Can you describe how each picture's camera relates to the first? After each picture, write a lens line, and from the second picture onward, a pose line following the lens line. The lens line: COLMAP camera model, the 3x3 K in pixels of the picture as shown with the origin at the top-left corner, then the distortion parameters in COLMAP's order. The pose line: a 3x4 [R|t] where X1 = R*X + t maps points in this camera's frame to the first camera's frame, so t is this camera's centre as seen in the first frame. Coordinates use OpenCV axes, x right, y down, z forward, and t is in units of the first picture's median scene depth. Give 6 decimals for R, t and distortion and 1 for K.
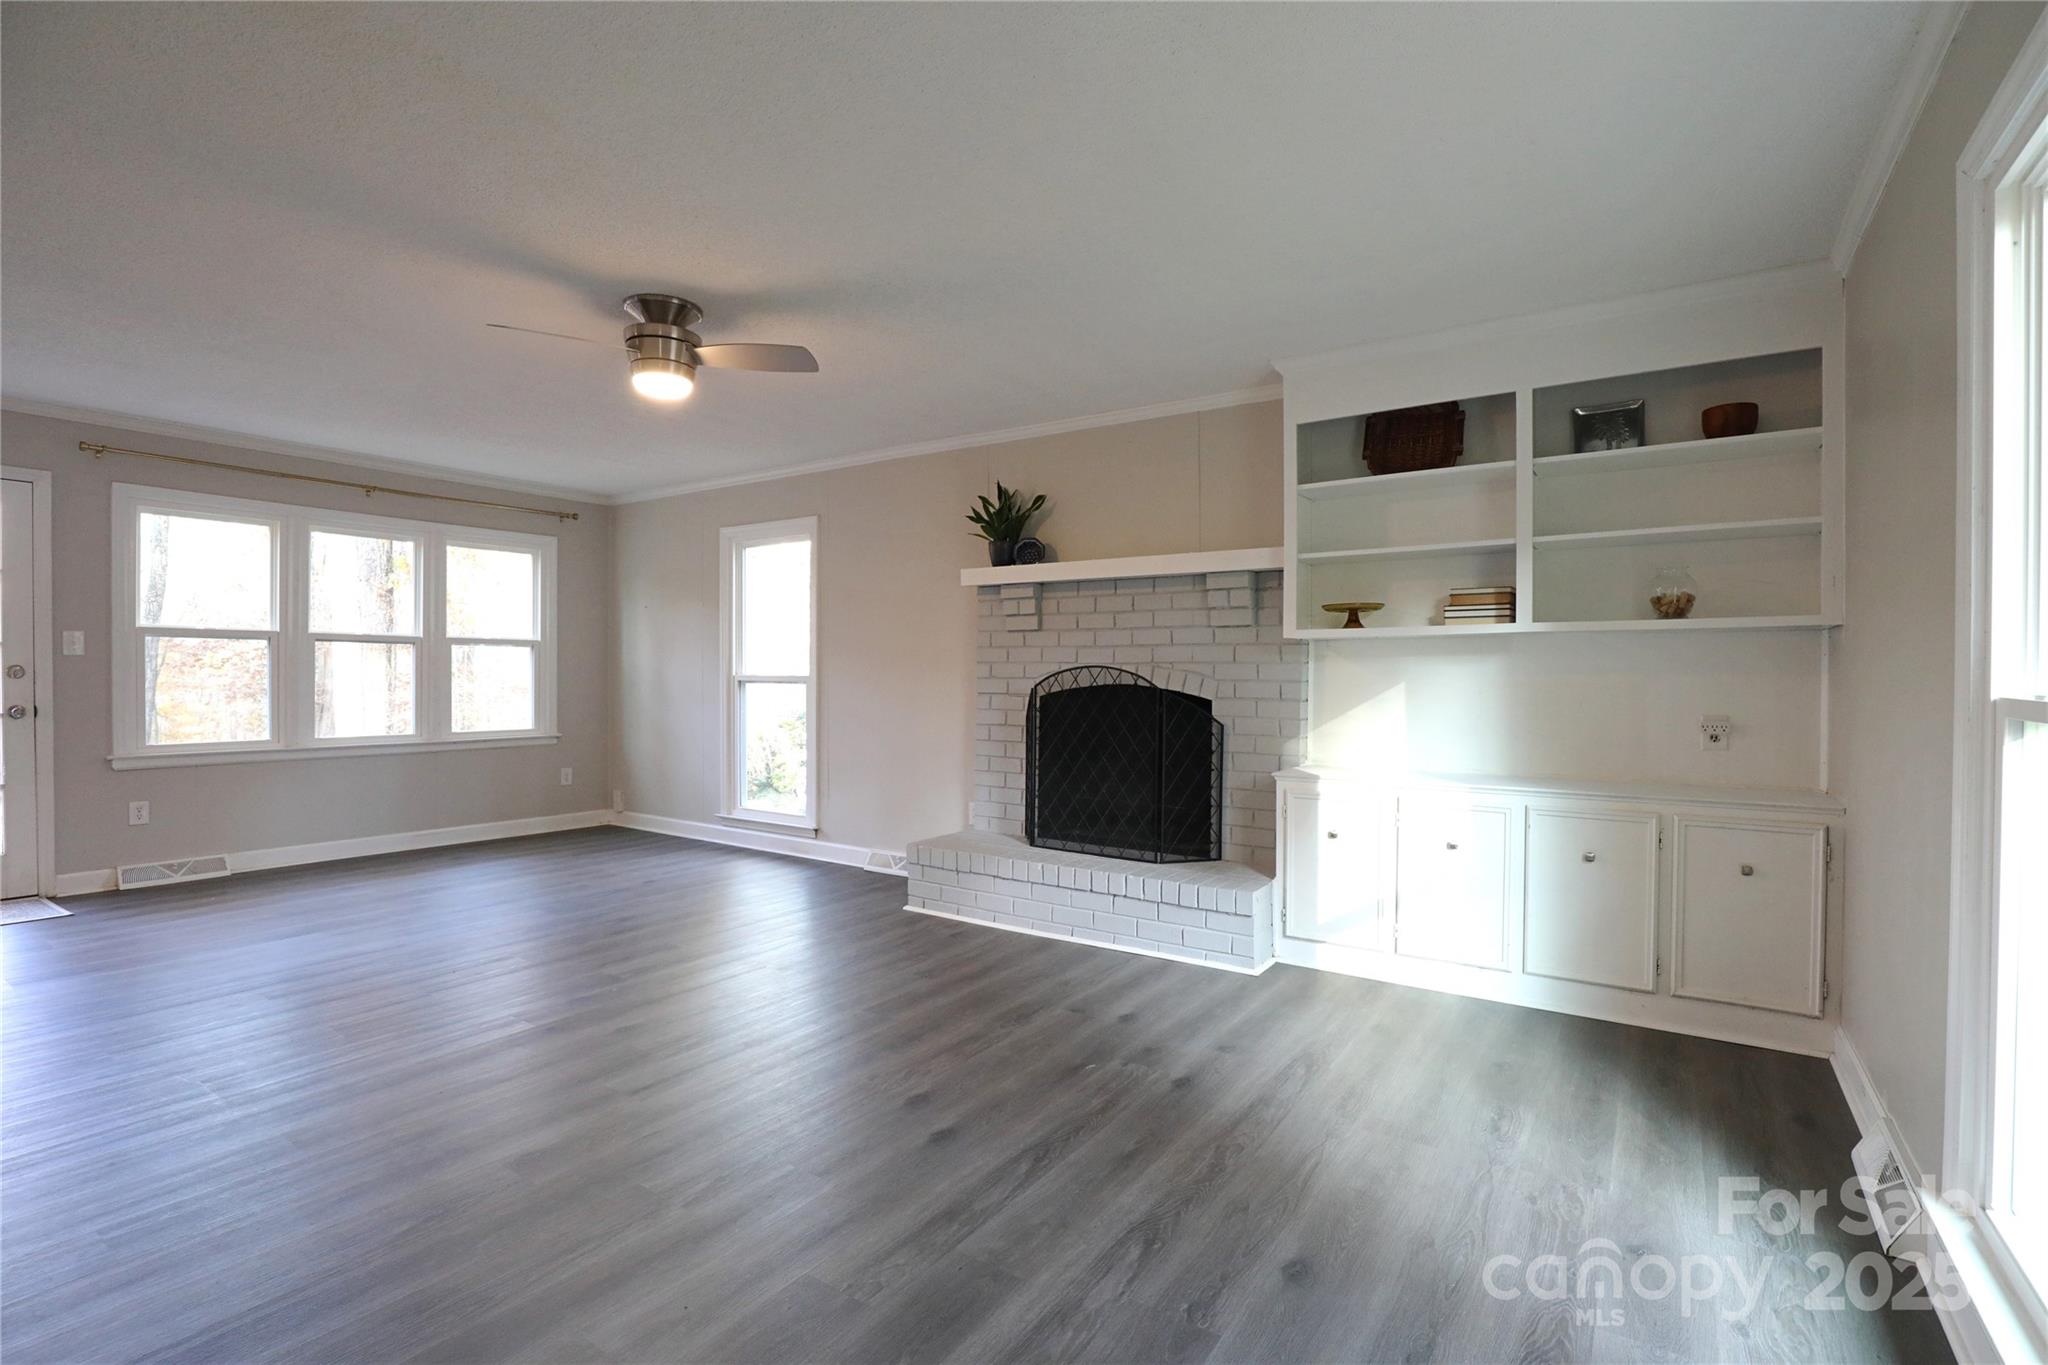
lens RADIAL K [[941.4, 0, 1020.1], [0, 941.4, 674.9], [0, 0, 1]] dist [0.024817, -0.000122]
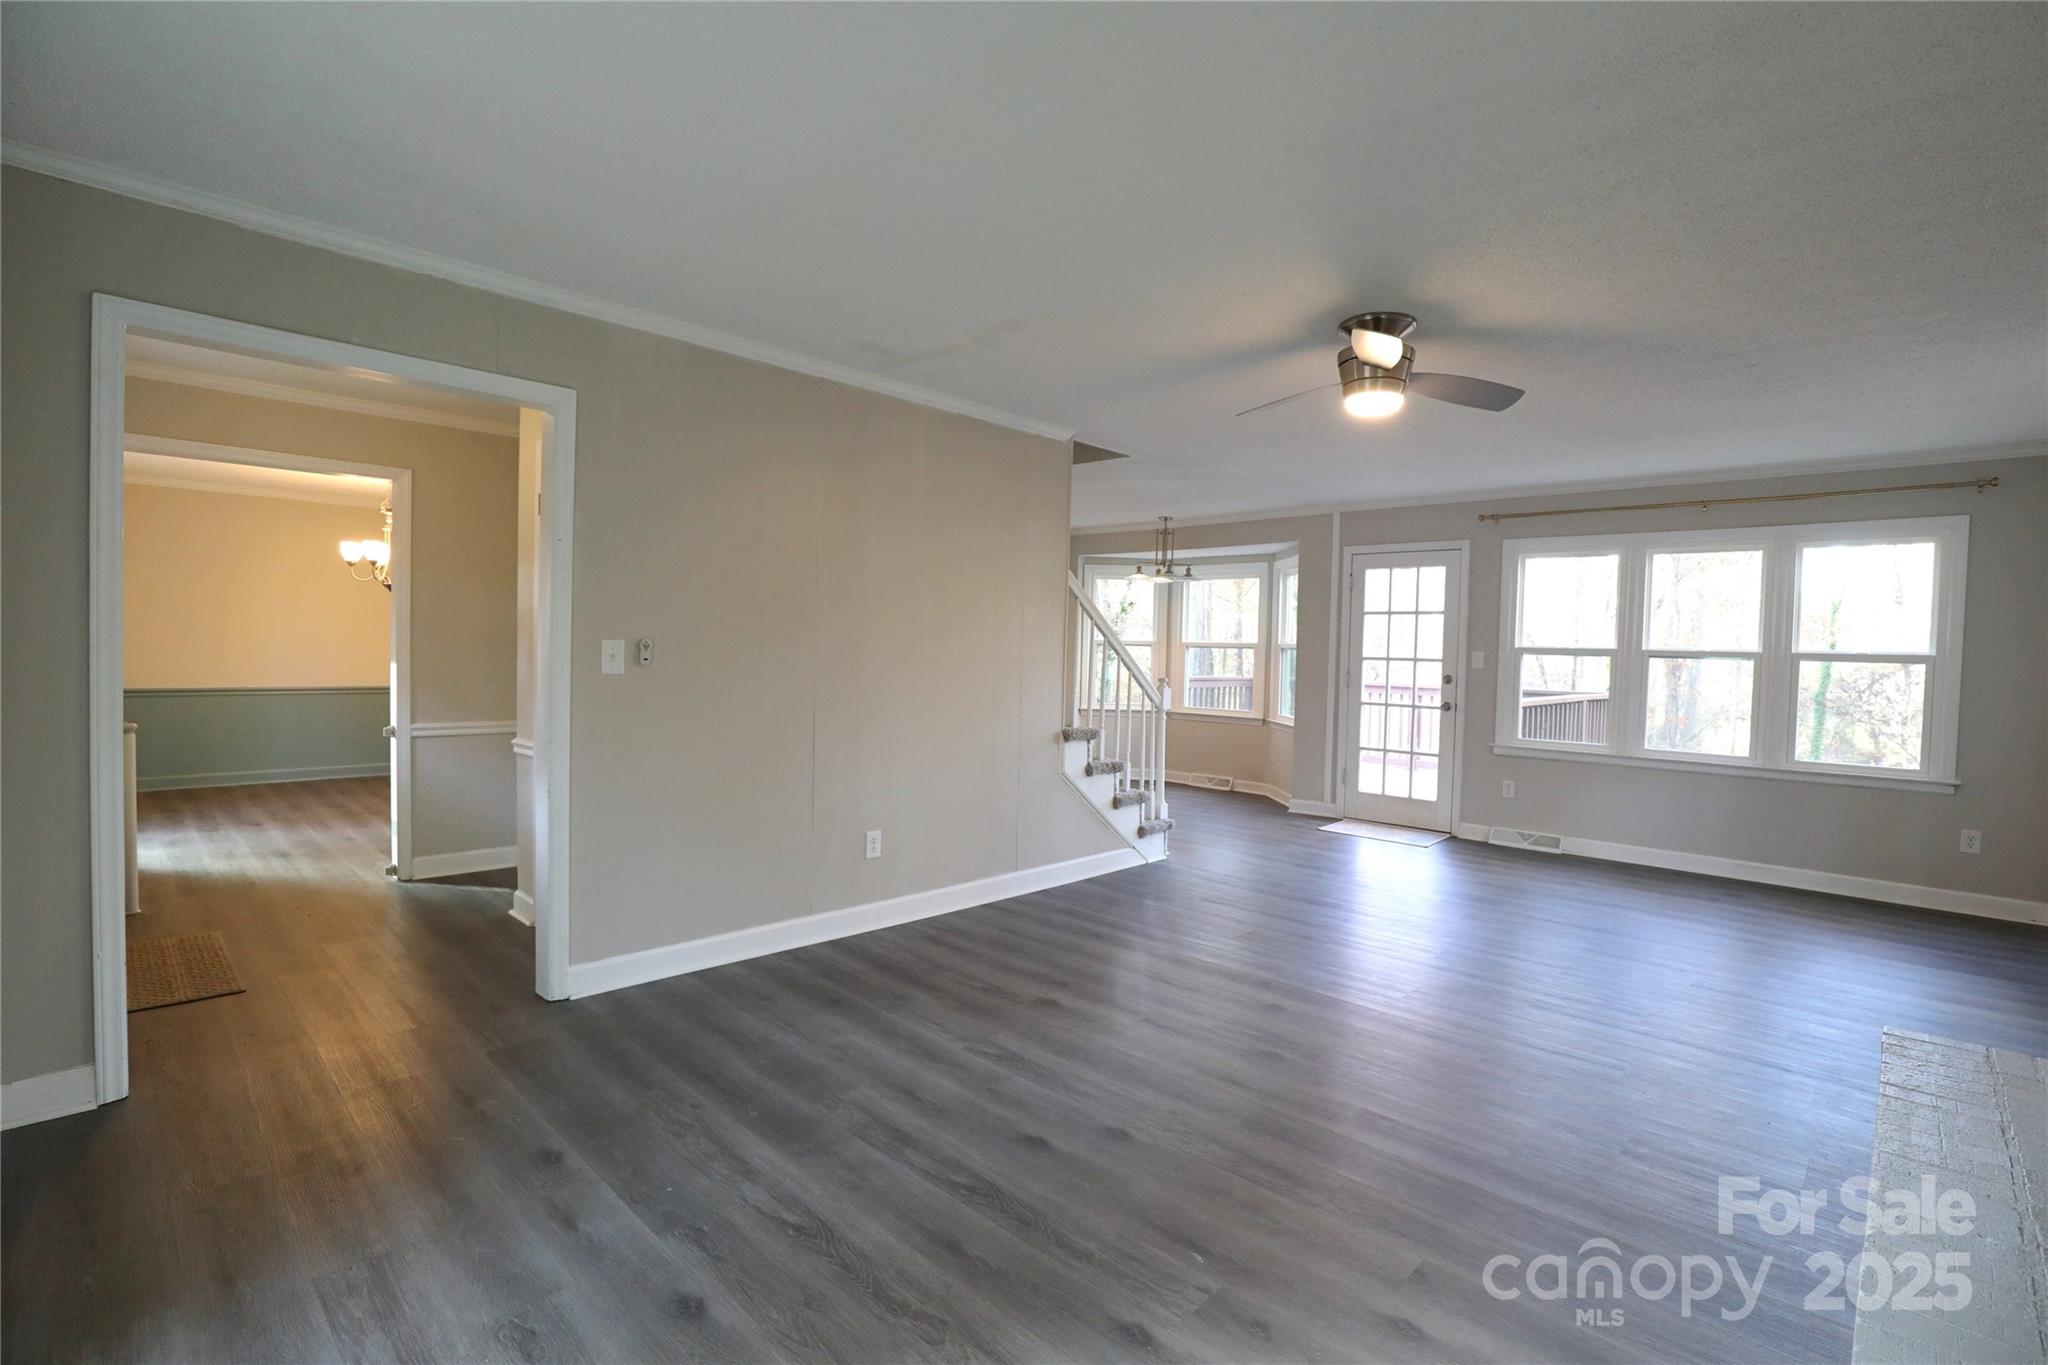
lens RADIAL K [[925.4, 0, 1024.0], [0, 925.4, 682.5], [0, 0, 1]] dist [-0.059298, 0.000045]
pose [[-0.165314, 0.014581, -0.986133, 0.418282], [-0.035461, 0.999156, 0.020719, -0.004064], [0.985603, 0.038395, -0.164658, 0.556409]]
